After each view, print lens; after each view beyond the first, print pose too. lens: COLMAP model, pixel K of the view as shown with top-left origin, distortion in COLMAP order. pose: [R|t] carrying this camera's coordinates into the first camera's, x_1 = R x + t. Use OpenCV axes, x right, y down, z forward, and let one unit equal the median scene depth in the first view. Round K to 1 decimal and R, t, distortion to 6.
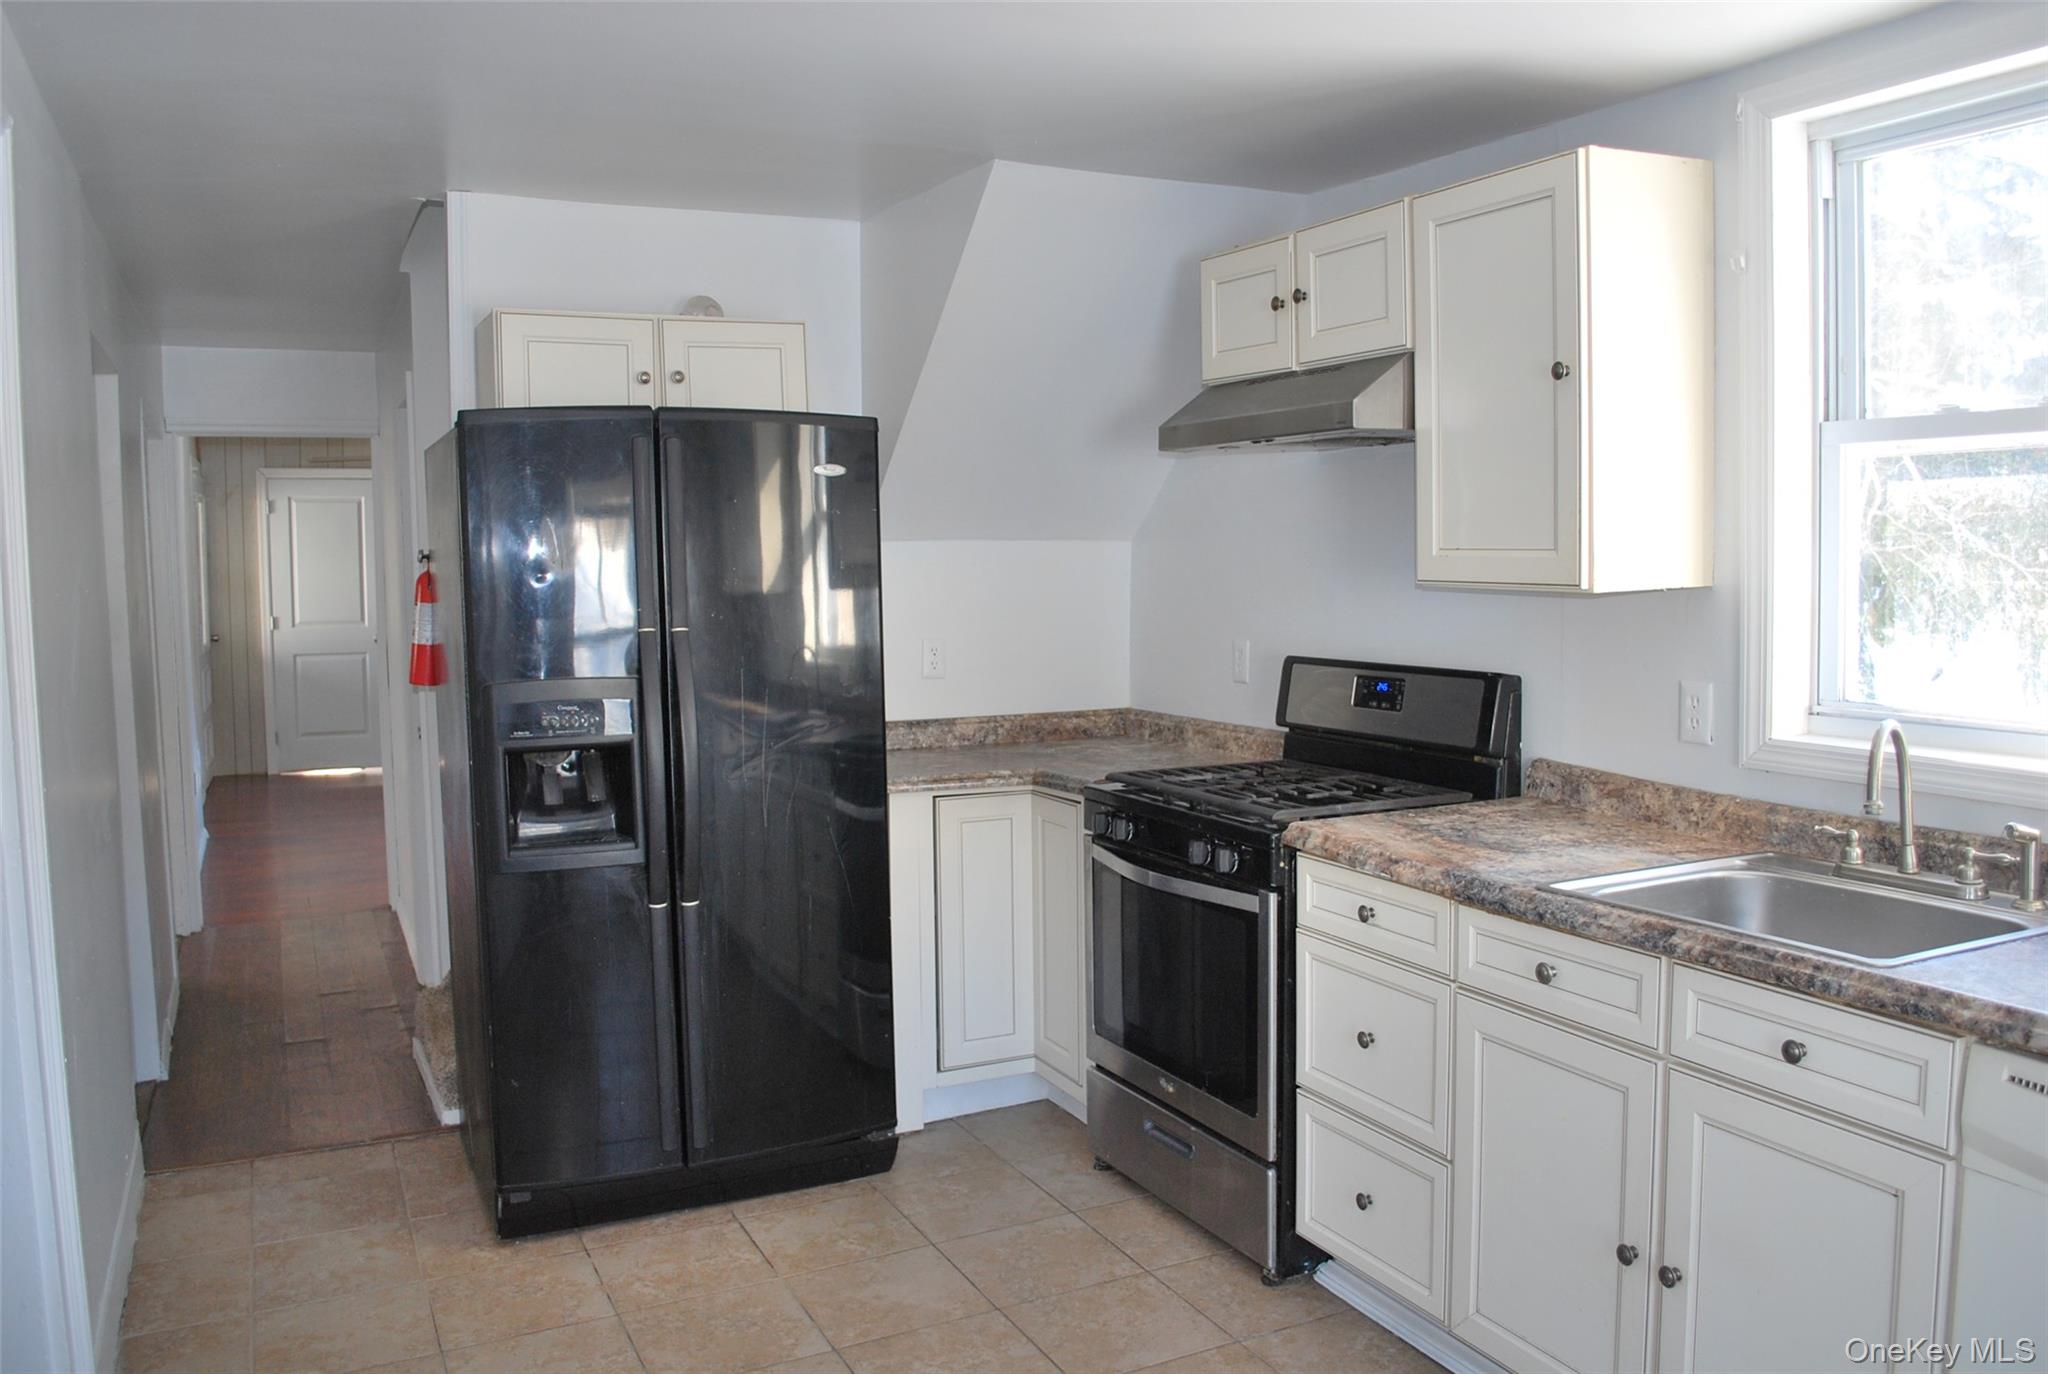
lens RADIAL K [[1589.3, 0, 1060.7], [0, 1589.3, 686.3], [0, 0, 1]] dist [-0.113430, 0.049329]
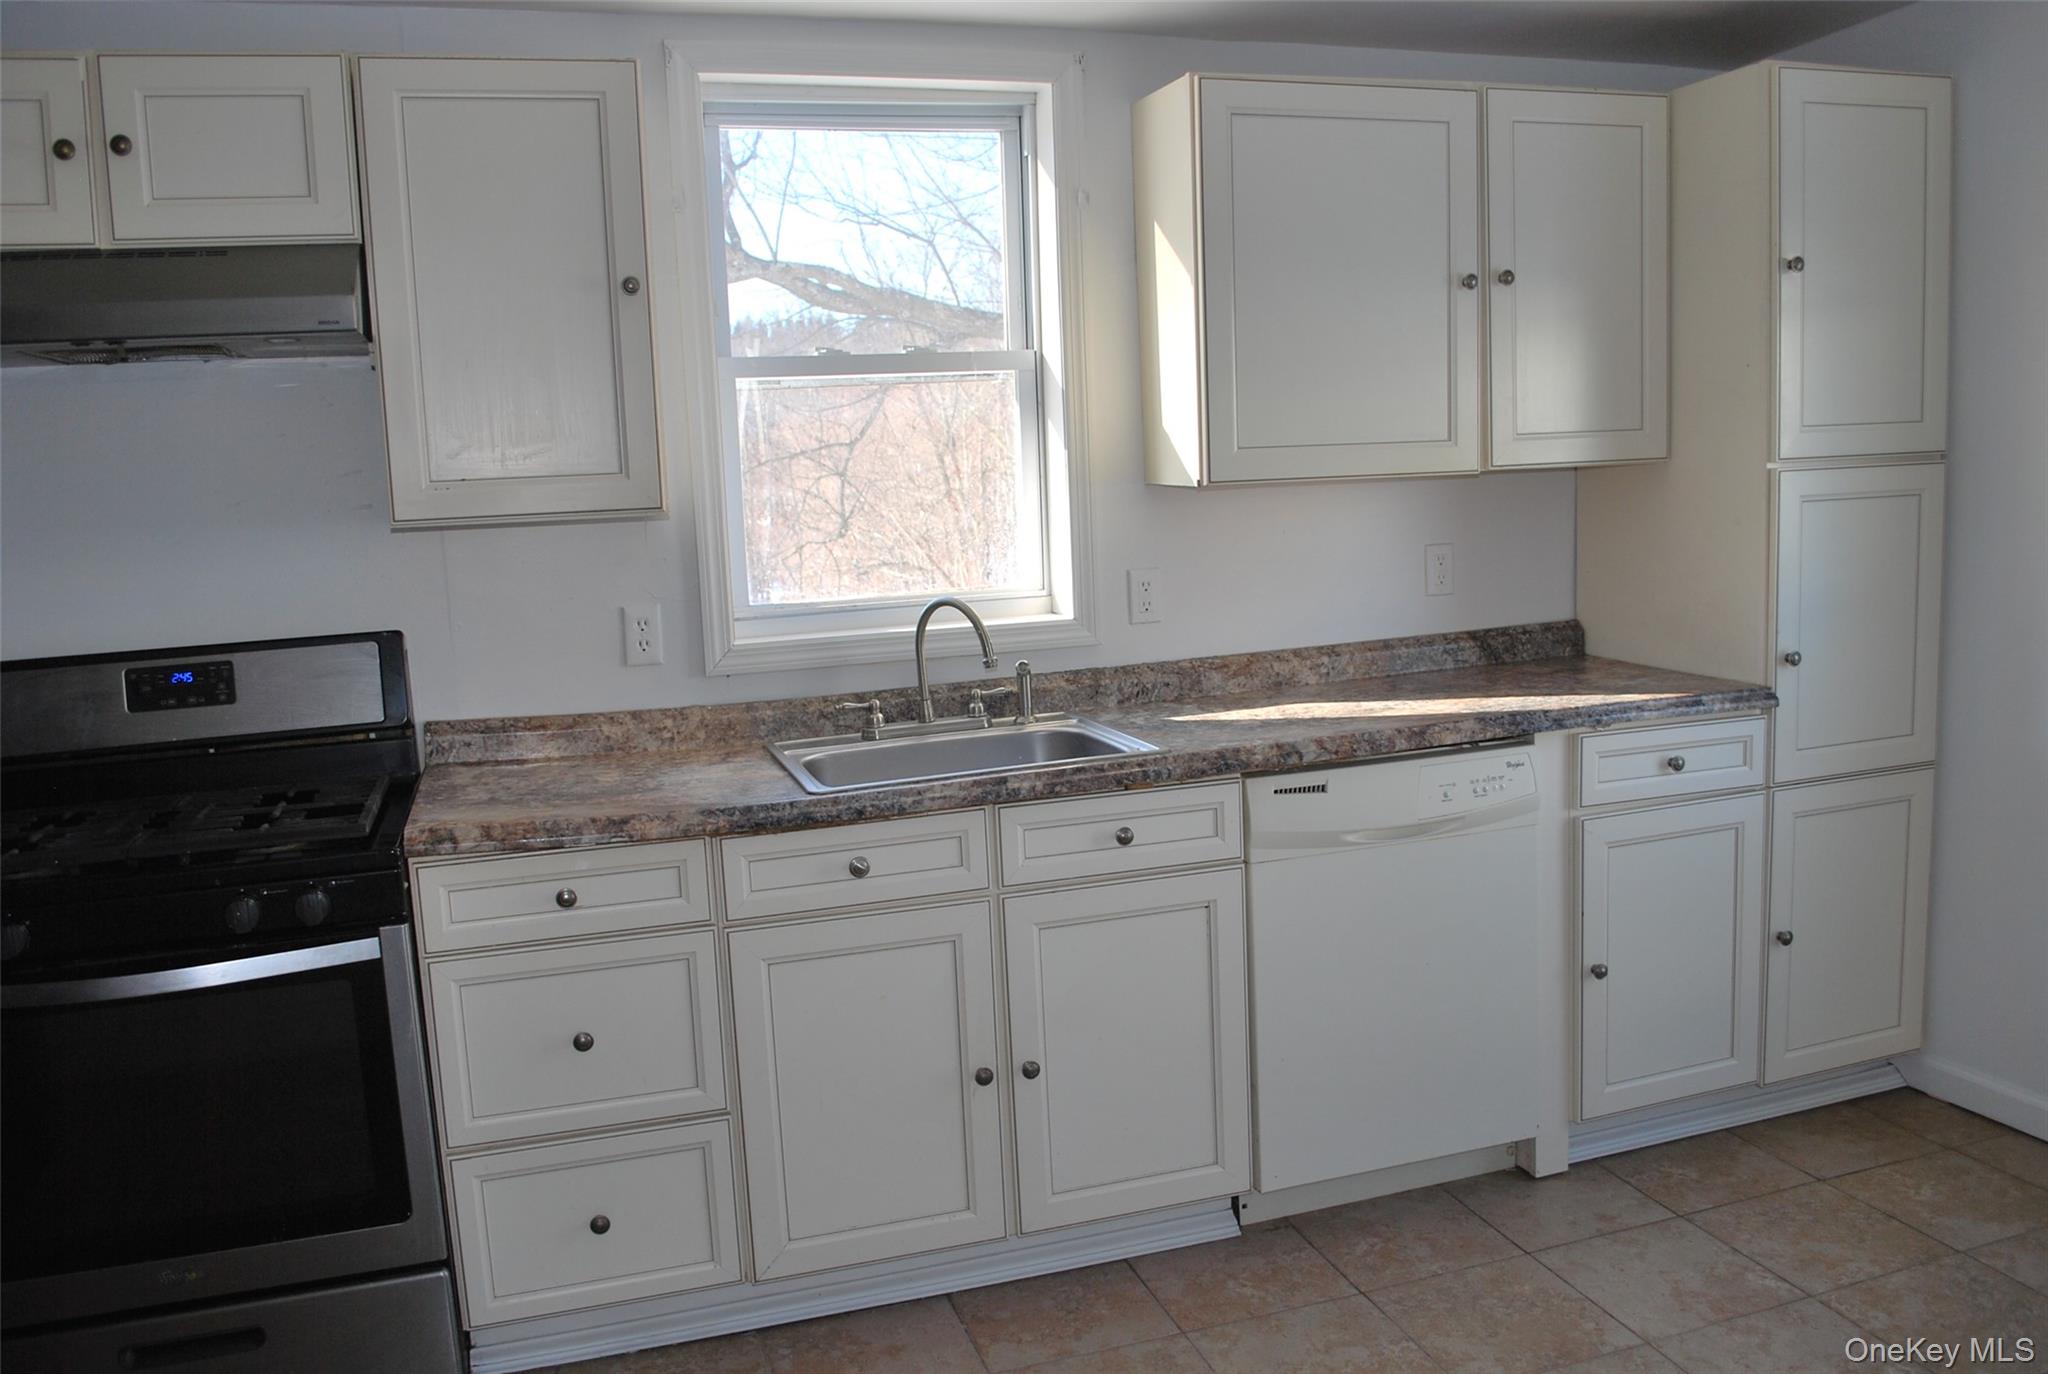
lens RADIAL K [[1612.5, 0, 1029.6], [0, 1612.5, 685.3], [0, 0, 1]] dist [-0.085479, 0.014387]
pose [[0.160561, -0.125836, 0.978972, -0.641634], [0.128848, 0.986025, 0.105610, -0.031850], [-0.978580, 0.109182, 0.174531, 0.624015]]
